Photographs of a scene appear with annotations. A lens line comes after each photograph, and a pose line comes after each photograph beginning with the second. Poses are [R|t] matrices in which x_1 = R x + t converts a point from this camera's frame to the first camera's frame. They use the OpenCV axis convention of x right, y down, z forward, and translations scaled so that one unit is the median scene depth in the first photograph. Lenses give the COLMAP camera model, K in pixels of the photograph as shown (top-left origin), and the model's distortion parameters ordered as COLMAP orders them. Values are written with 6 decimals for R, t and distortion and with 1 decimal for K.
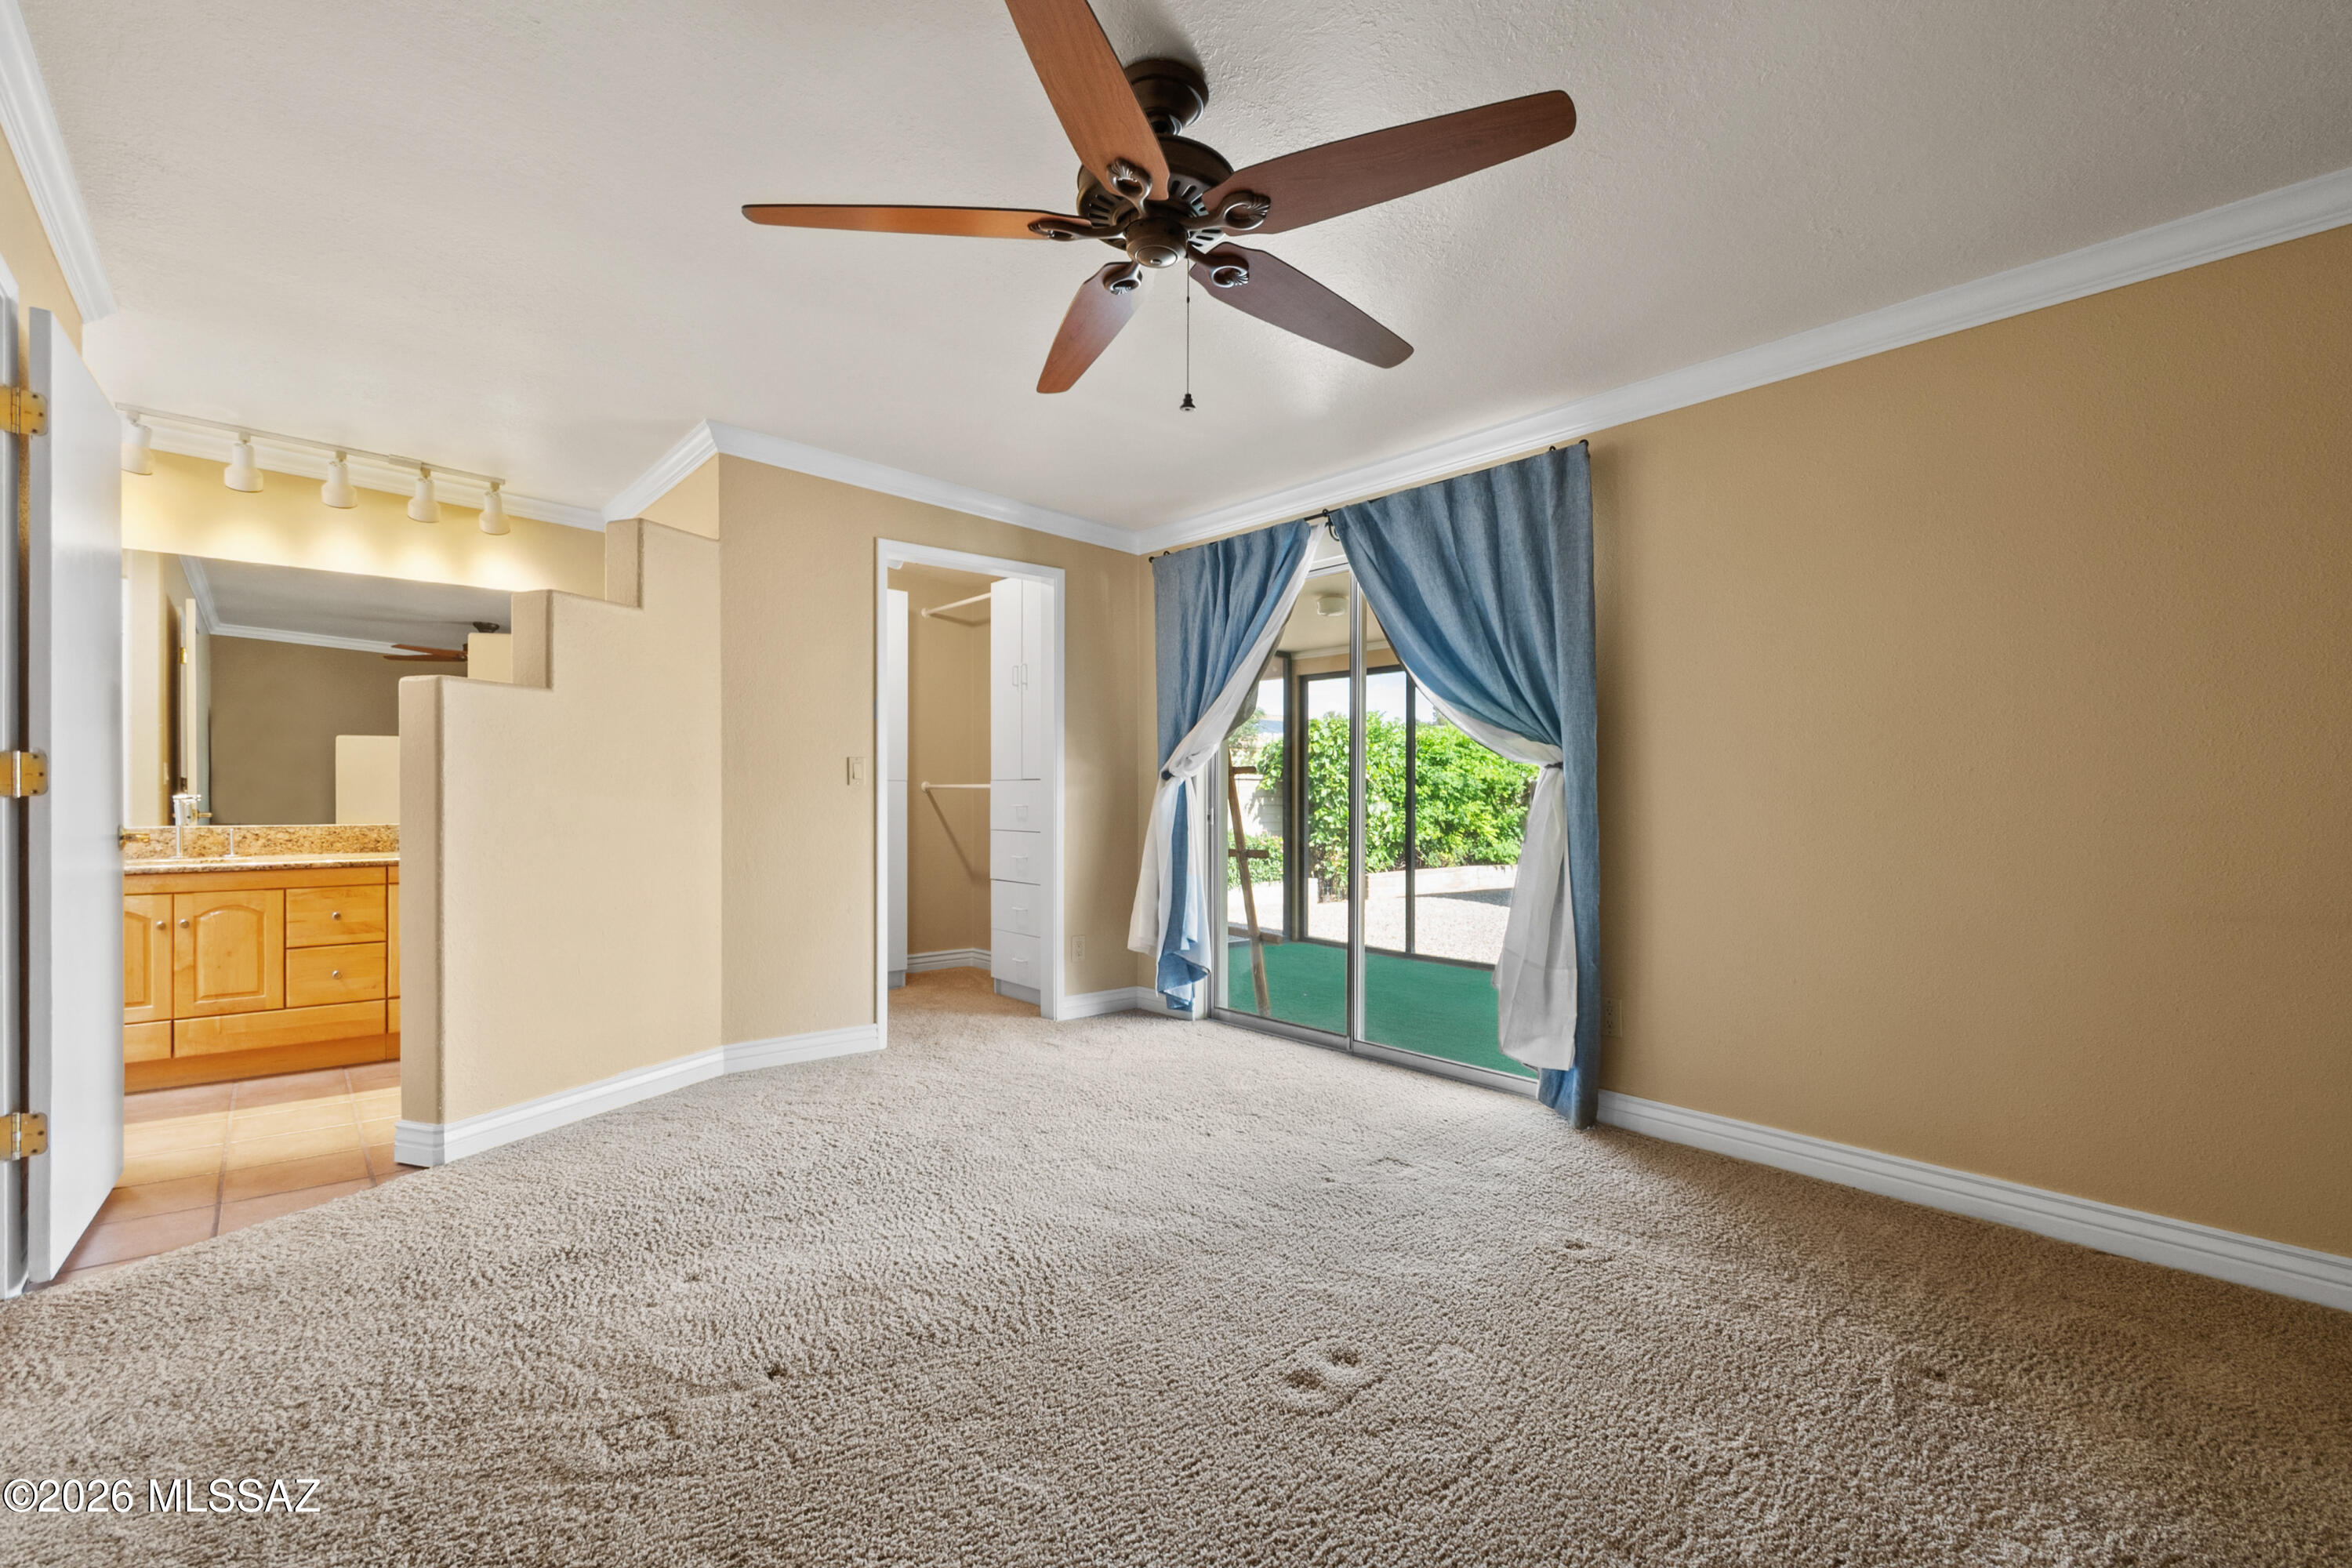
lens RADIAL K [[1048.1, 0, 1175.5], [0, 1048.1, 796.6], [0, 0, 1]] dist [0.001583, -0.000122]
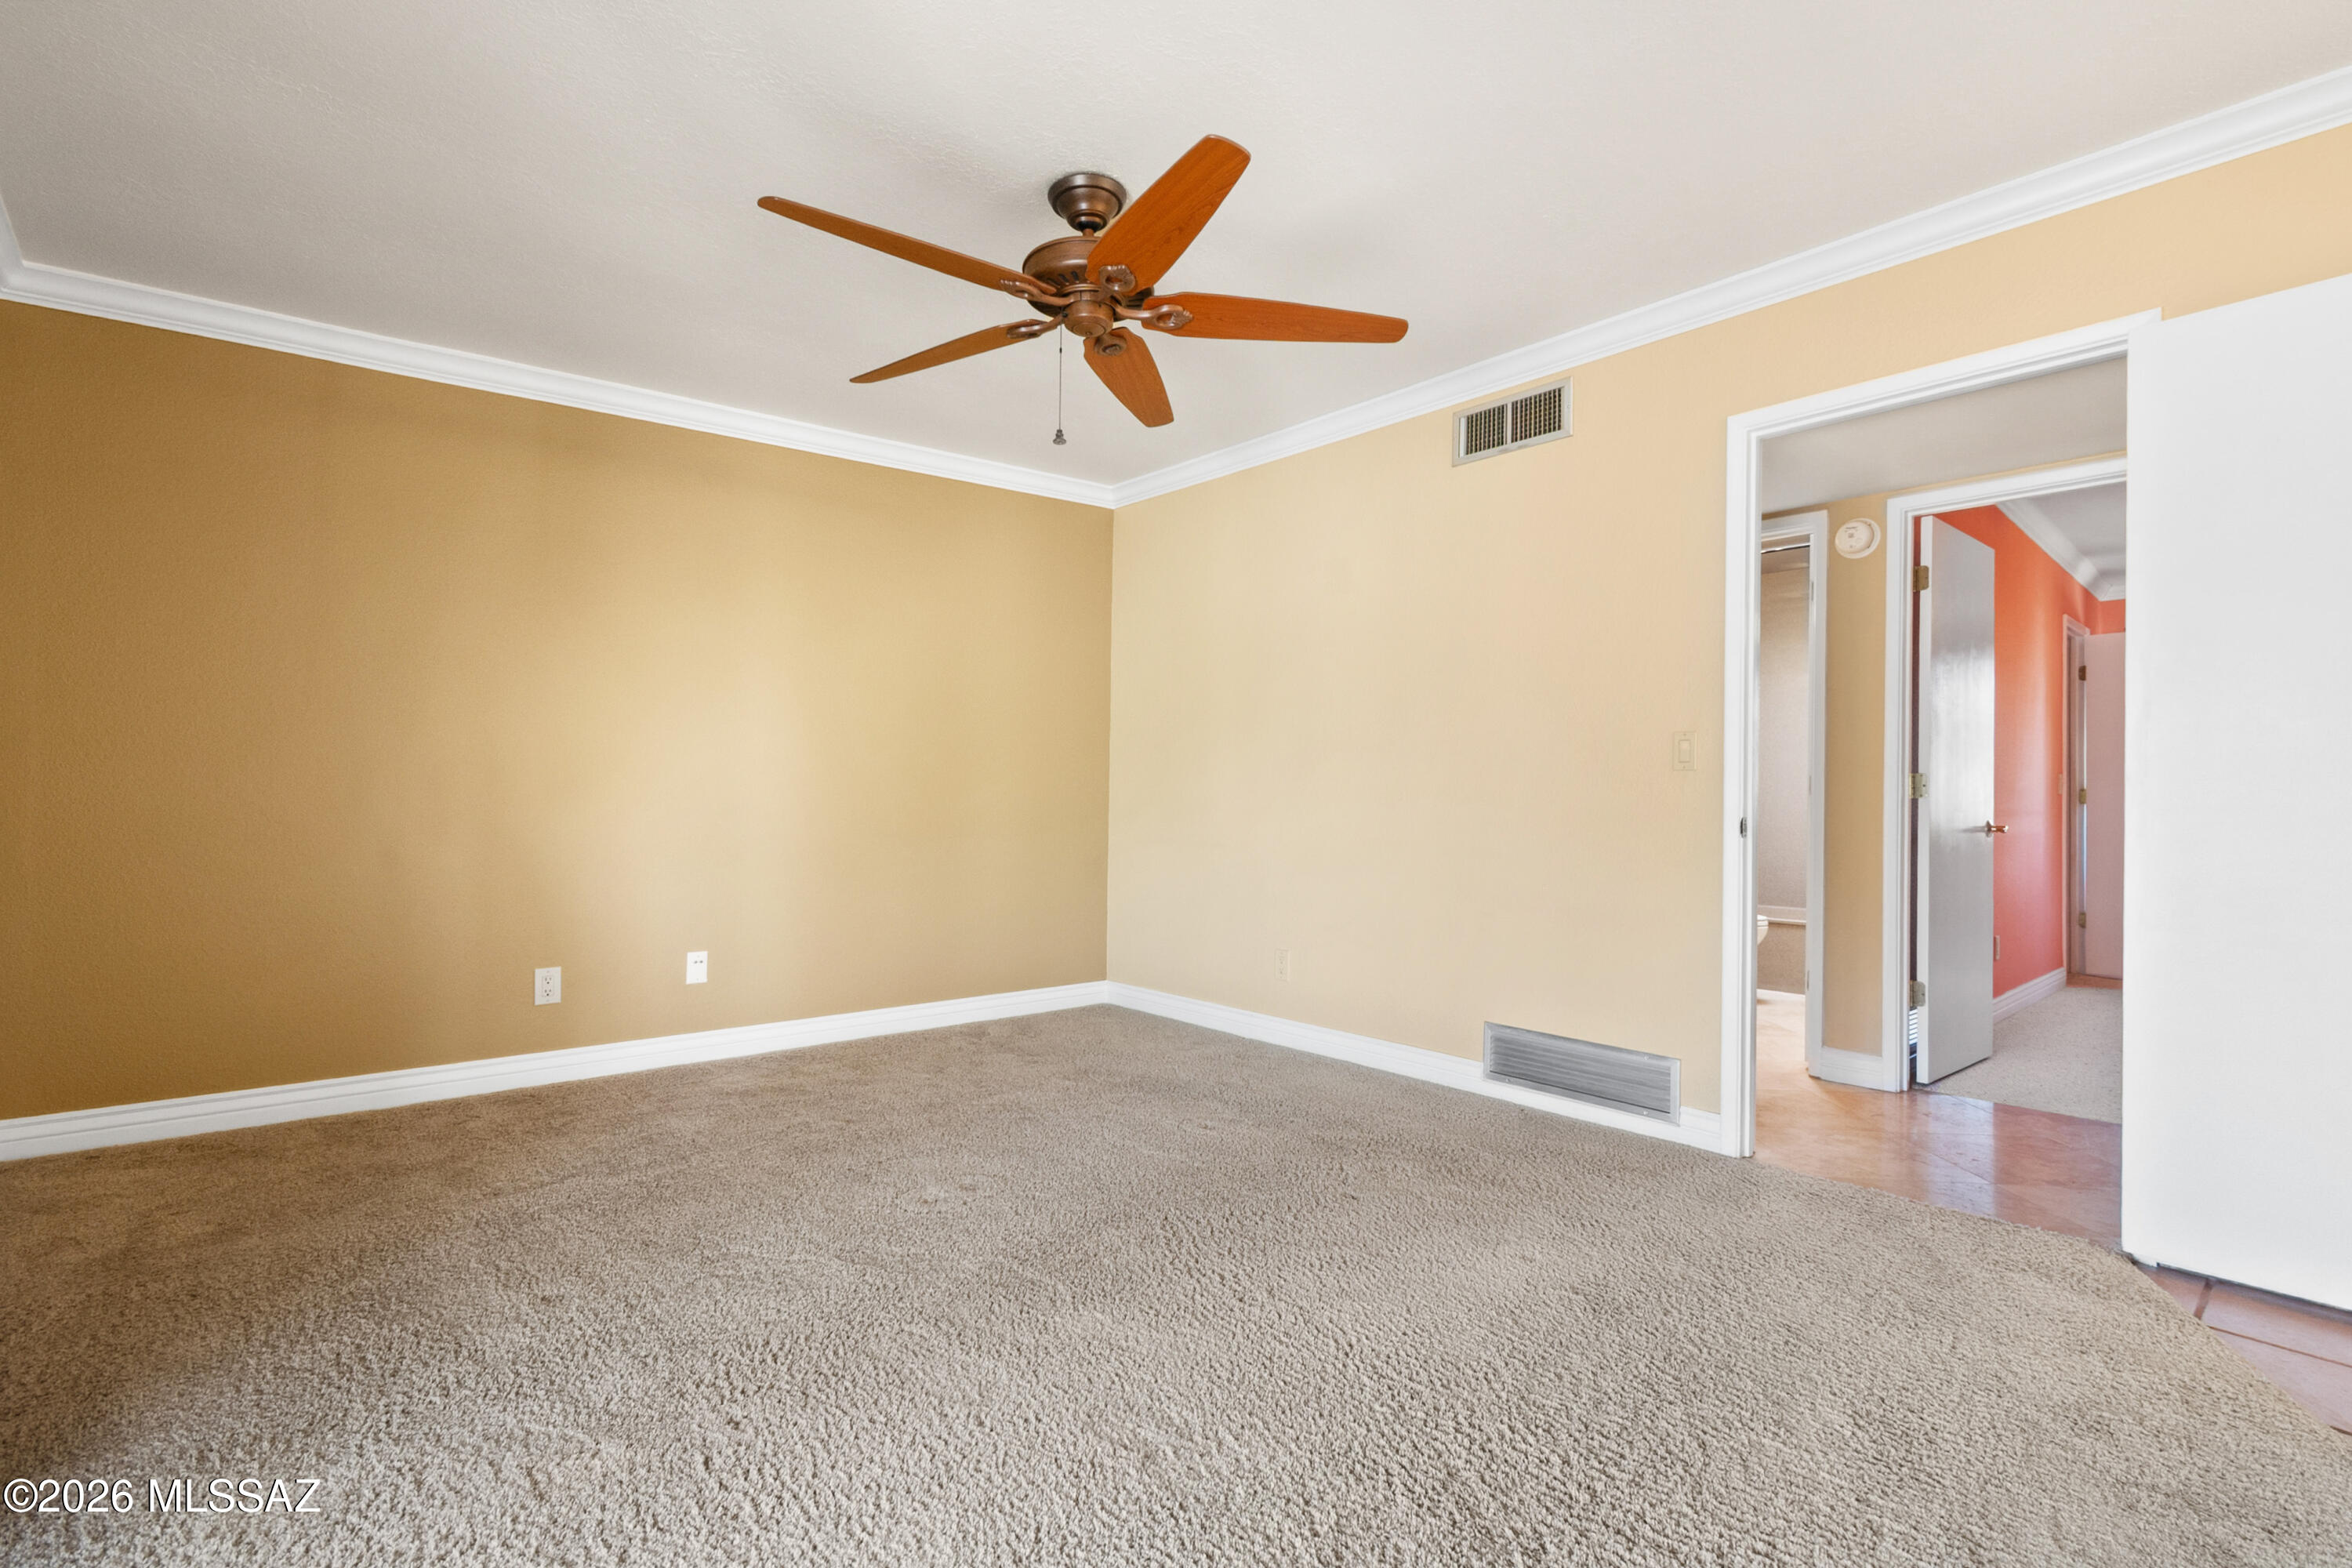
lens RADIAL K [[1048.1, 0, 1176.0], [0, 1048.1, 784.0], [0, 0, 1]] dist [-0.002534, -0.000380]
pose [[-0.999495, -0.019097, -0.025382, -0.056692], [-0.018705, 0.999703, -0.015605, 0.015341], [0.025672, -0.015122, -0.999556, 1.242337]]
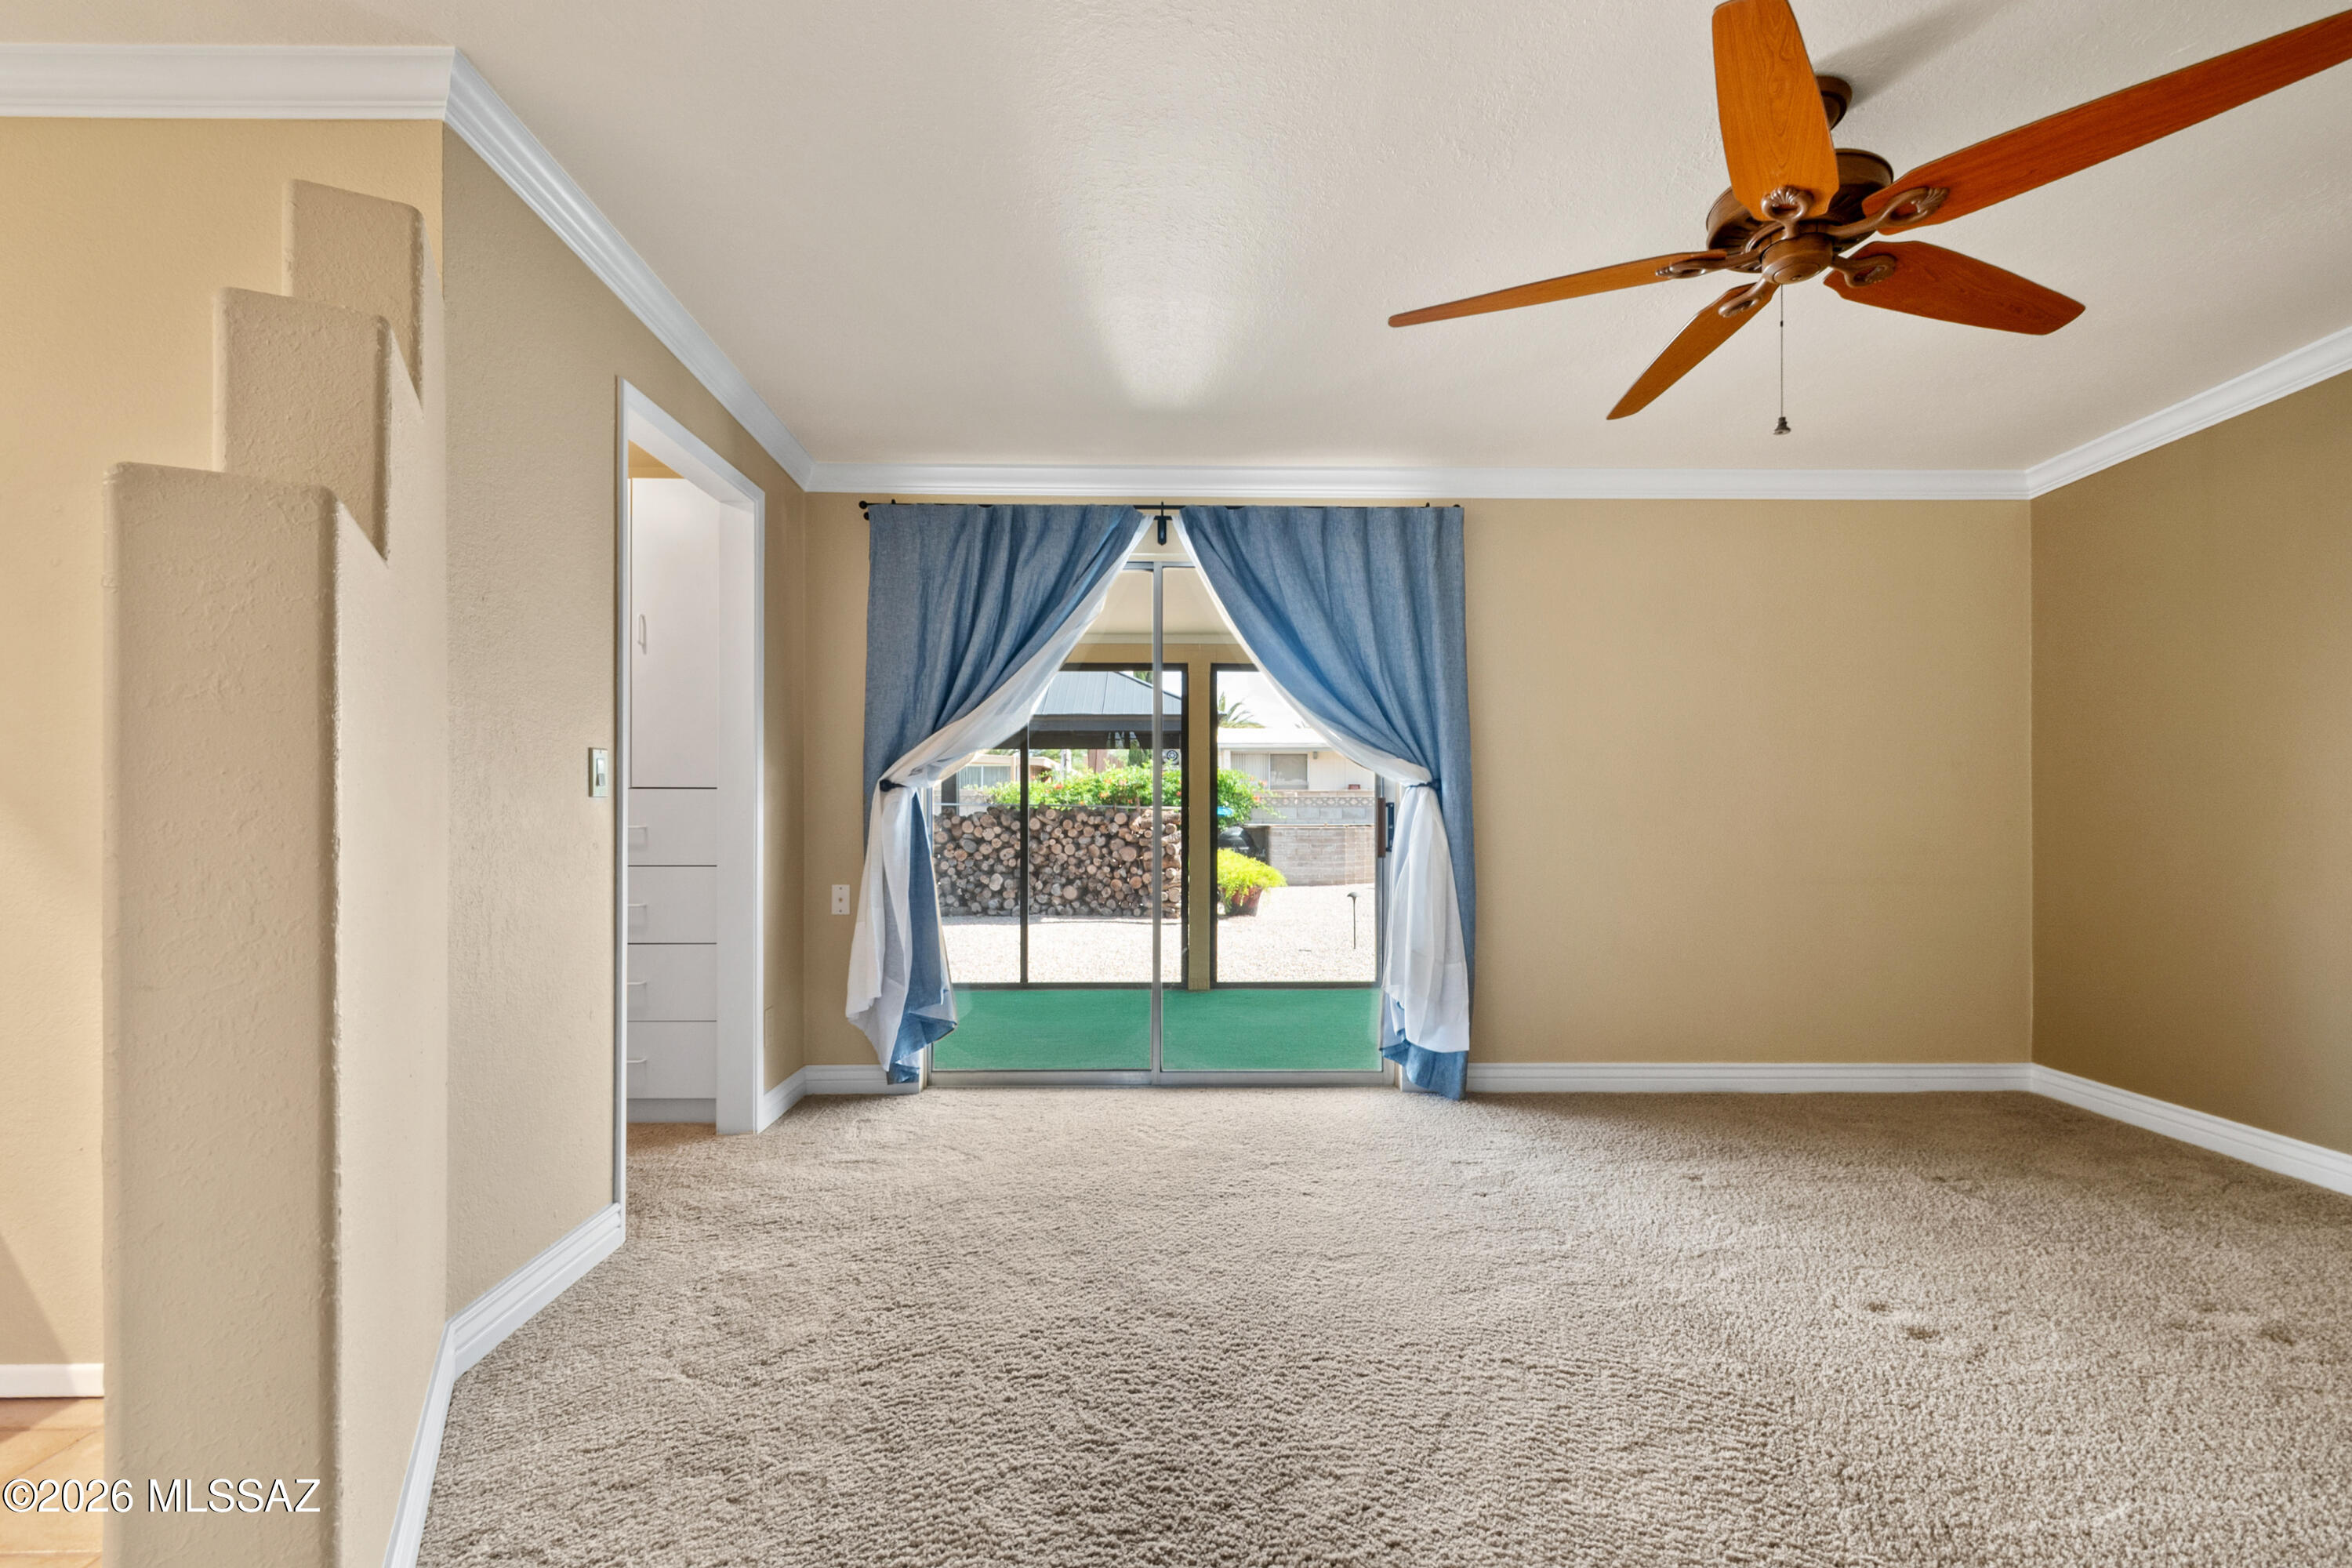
lens RADIAL K [[1049.6, 0, 1170.2], [0, 1049.6, 817.1], [0, 0, 1]] dist [0.001975, 0.000161]
pose [[0.640254, -0.008852, 0.768113, -0.649253], [0.000805, 0.999941, 0.010852, -0.008001], [-0.768163, -0.006330, 0.640223, 0.461299]]
